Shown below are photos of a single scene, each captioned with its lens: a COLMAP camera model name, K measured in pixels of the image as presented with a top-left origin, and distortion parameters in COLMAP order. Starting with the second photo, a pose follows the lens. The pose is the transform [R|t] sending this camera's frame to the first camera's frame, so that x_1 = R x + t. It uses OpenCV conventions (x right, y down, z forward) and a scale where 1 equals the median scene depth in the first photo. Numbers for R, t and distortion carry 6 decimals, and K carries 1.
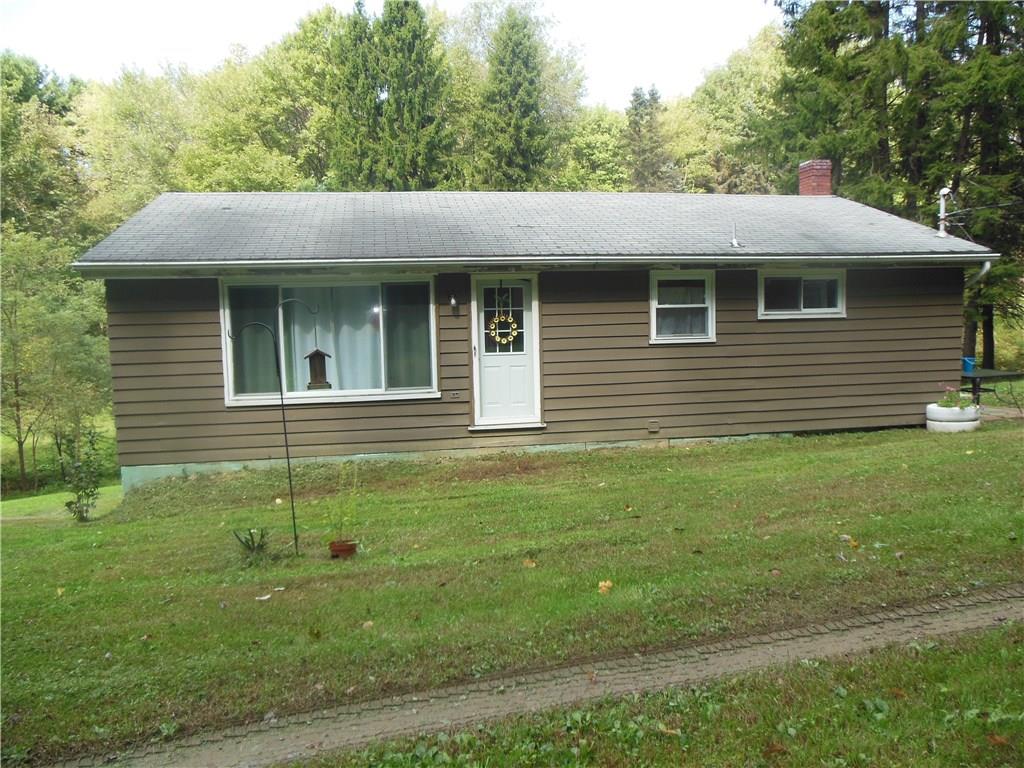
lens RADIAL K [[774.2, 0, 512.0], [0, 774.2, 384.0], [0, 0, 1]] dist [-0.088976, 0.130963]
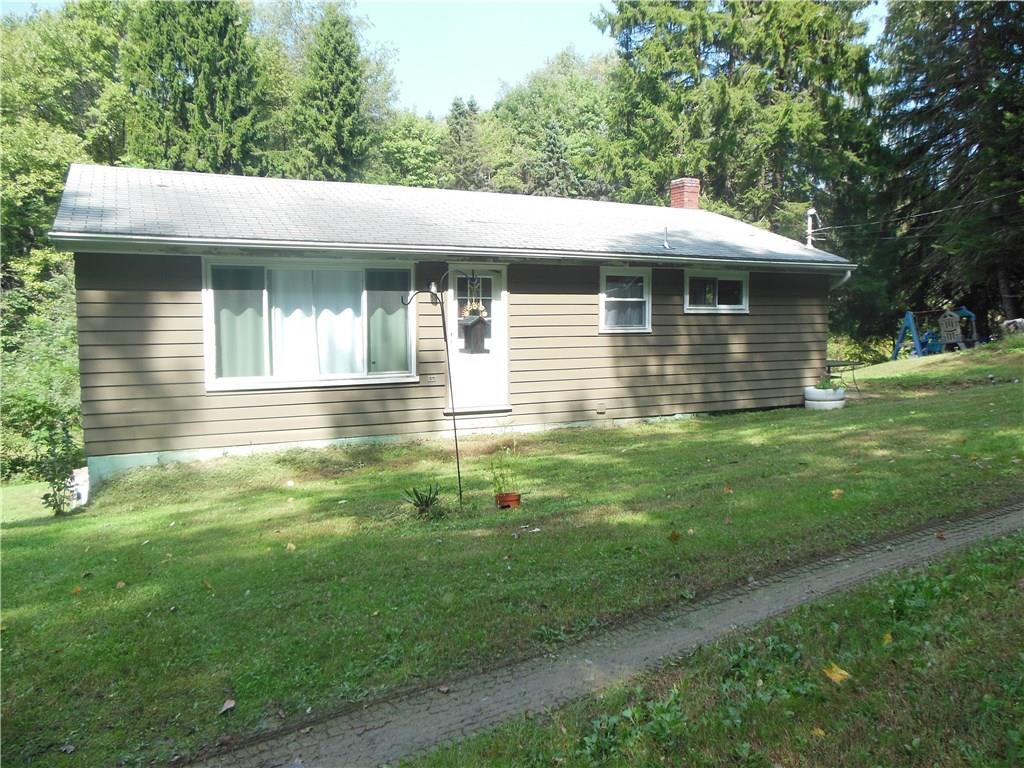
lens RADIAL K [[774.2, 0, 512.0], [0, 774.2, 384.0], [0, 0, 1]] dist [-0.088976, 0.130963]
pose [[0.958235, -0.005404, 0.285932, -0.154394], [0.007917, 0.999940, -0.007635, 0.017049], [-0.285874, 0.009580, 0.958219, -0.014738]]
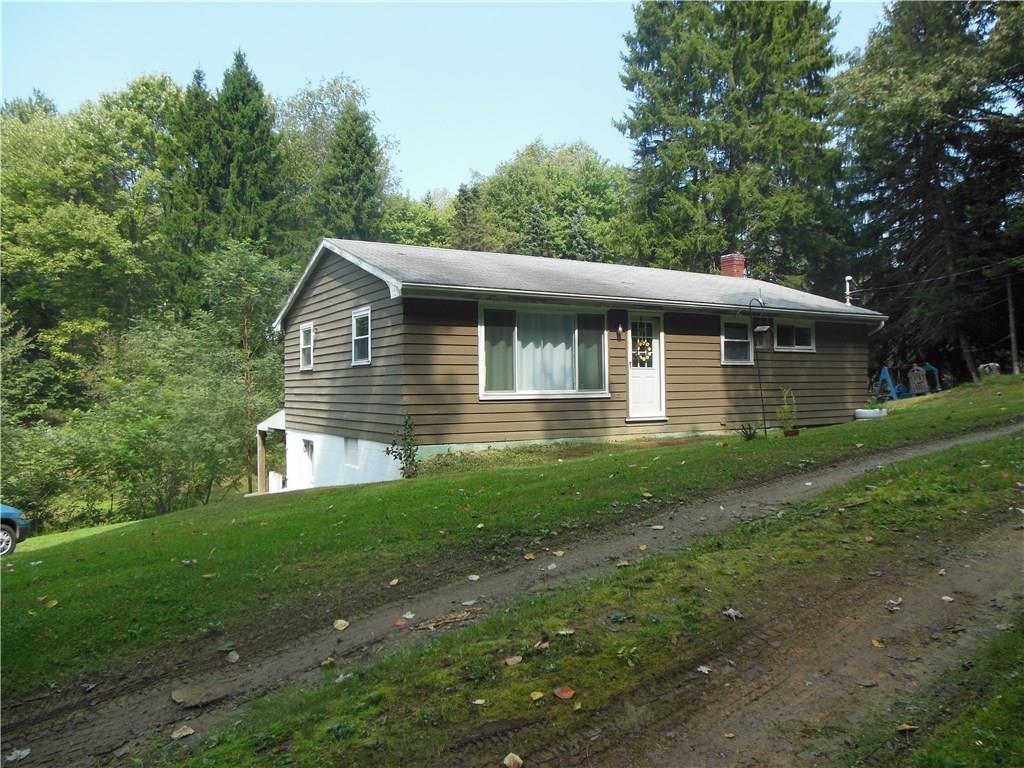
lens RADIAL K [[774.2, 0, 512.0], [0, 774.2, 384.0], [0, 0, 1]] dist [-0.088976, 0.130963]
pose [[0.932291, 0.014283, 0.361428, -0.438251], [0.026533, 0.993828, -0.107714, 0.080212], [-0.360735, 0.110010, 0.926157, -0.133958]]
